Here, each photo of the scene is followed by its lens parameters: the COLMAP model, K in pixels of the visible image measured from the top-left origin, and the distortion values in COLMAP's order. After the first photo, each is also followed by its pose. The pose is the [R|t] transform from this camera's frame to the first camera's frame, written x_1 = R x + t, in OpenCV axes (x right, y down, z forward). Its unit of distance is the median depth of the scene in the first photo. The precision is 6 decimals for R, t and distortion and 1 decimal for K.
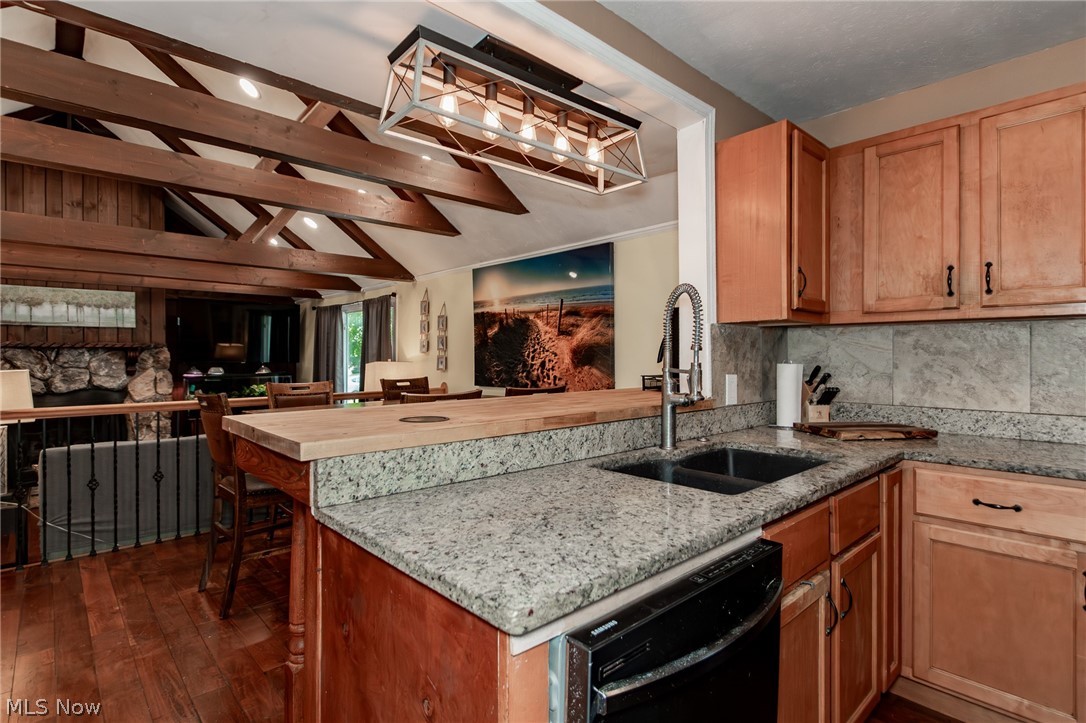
lens RADIAL K [[540.7, 0, 533.6], [0, 540.7, 354.4], [0, 0, 1]] dist [-0.000500, -0.000527]
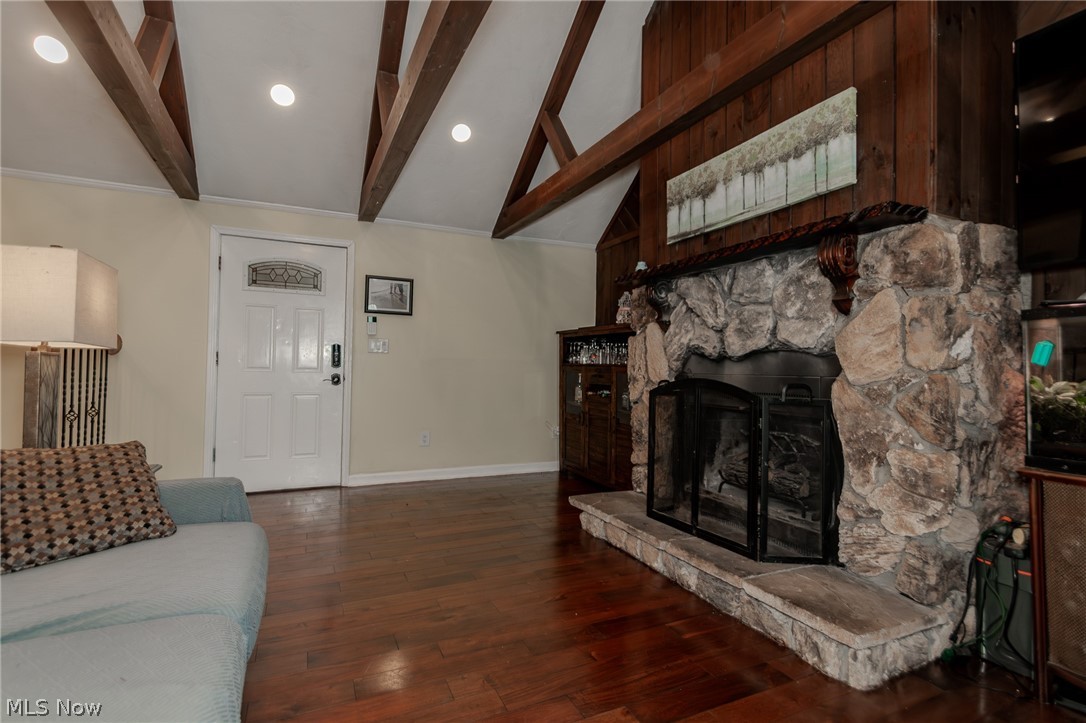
lens RADIAL K [[513.9, 0, 543.3], [0, 513.9, 361.3], [0, 0, 1]] dist [0.005776, -0.001976]
pose [[-0.283755, -0.024227, -0.958591, -0.458840], [-0.025410, 0.999520, -0.017740, 0.109633], [0.958560, 0.019324, -0.284234, 1.192890]]
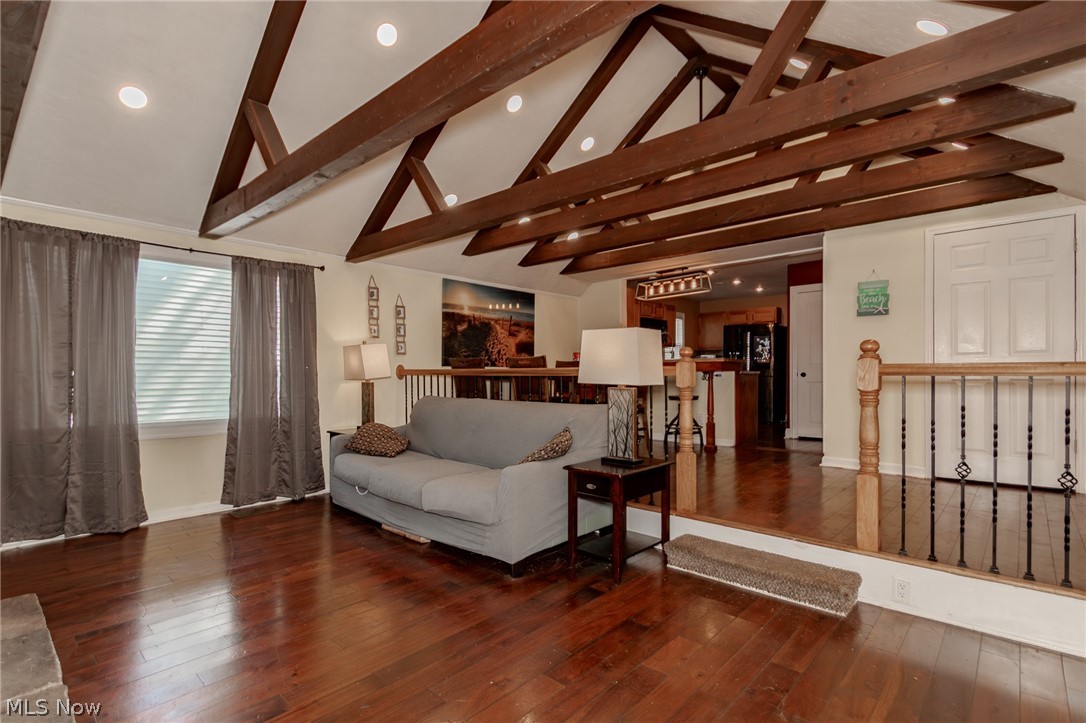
lens RADIAL K [[513.9, 0, 534.8], [0, 513.9, 371.7], [0, 0, 1]] dist [0.005776, -0.001976]
pose [[-0.083627, 0.009735, 0.996450, -1.450591], [0.000713, 0.999953, -0.009709, 0.087979], [-0.996497, -0.000101, -0.083630, 0.932401]]
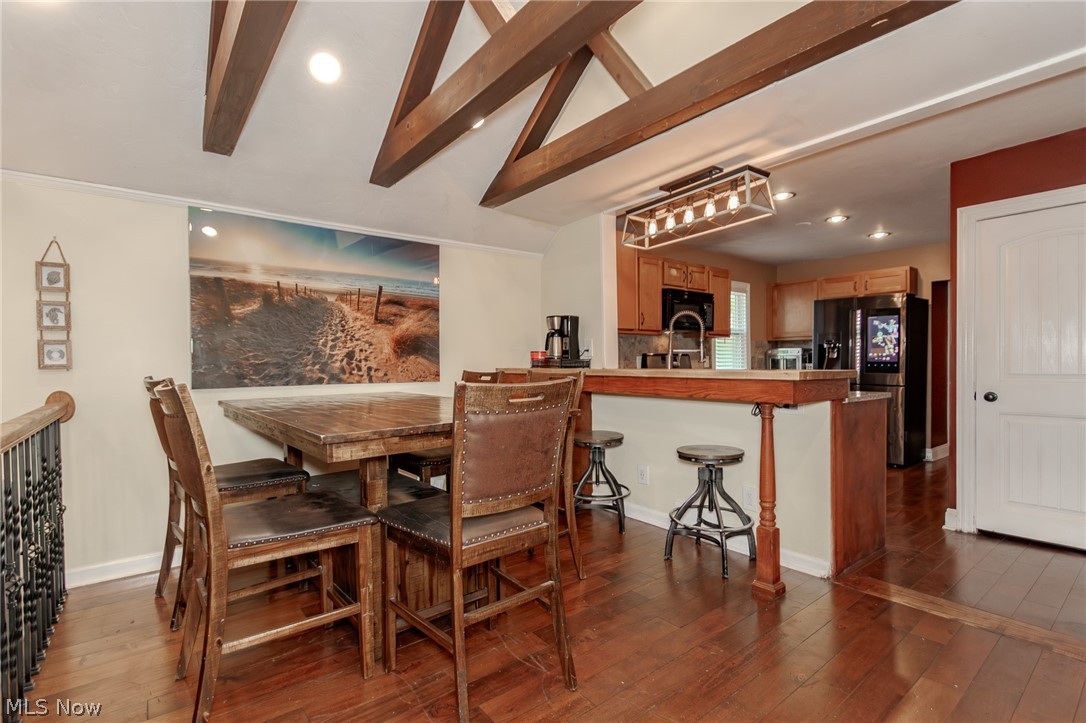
lens RADIAL K [[513.9, 0, 544.9], [0, 513.9, 367.9], [0, 0, 1]] dist [0.005776, -0.001976]
pose [[0.058895, -0.007131, 0.998239, -0.732233], [0.007173, 0.999952, 0.006721, 0.033464], [-0.998238, 0.006764, 0.058943, 0.576347]]
